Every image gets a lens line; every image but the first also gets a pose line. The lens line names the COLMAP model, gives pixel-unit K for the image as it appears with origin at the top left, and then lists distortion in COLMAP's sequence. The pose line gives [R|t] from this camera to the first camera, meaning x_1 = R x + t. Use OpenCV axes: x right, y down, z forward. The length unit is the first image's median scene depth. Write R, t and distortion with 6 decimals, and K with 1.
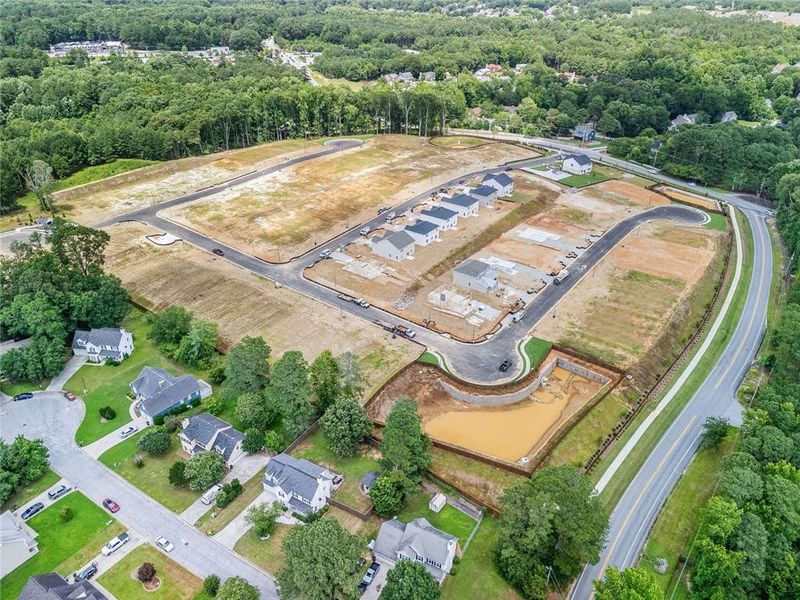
lens RADIAL K [[608.1, 0, 403.0], [0, 608.1, 297.7], [0, 0, 1]] dist [0.083410, -0.085618]
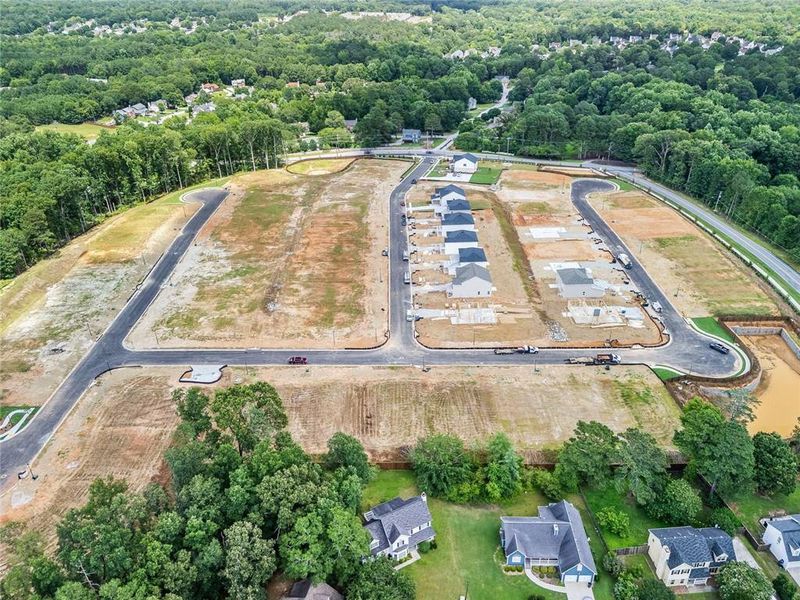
lens RADIAL K [[608.1, 0, 403.0], [0, 608.1, 297.7], [0, 0, 1]] dist [0.083410, -0.085618]
pose [[0.787779, -0.311542, 0.531362, -0.486716], [0.318265, 0.944458, 0.081894, -0.142589], [-0.527362, 0.104599, 0.843177, 0.249543]]
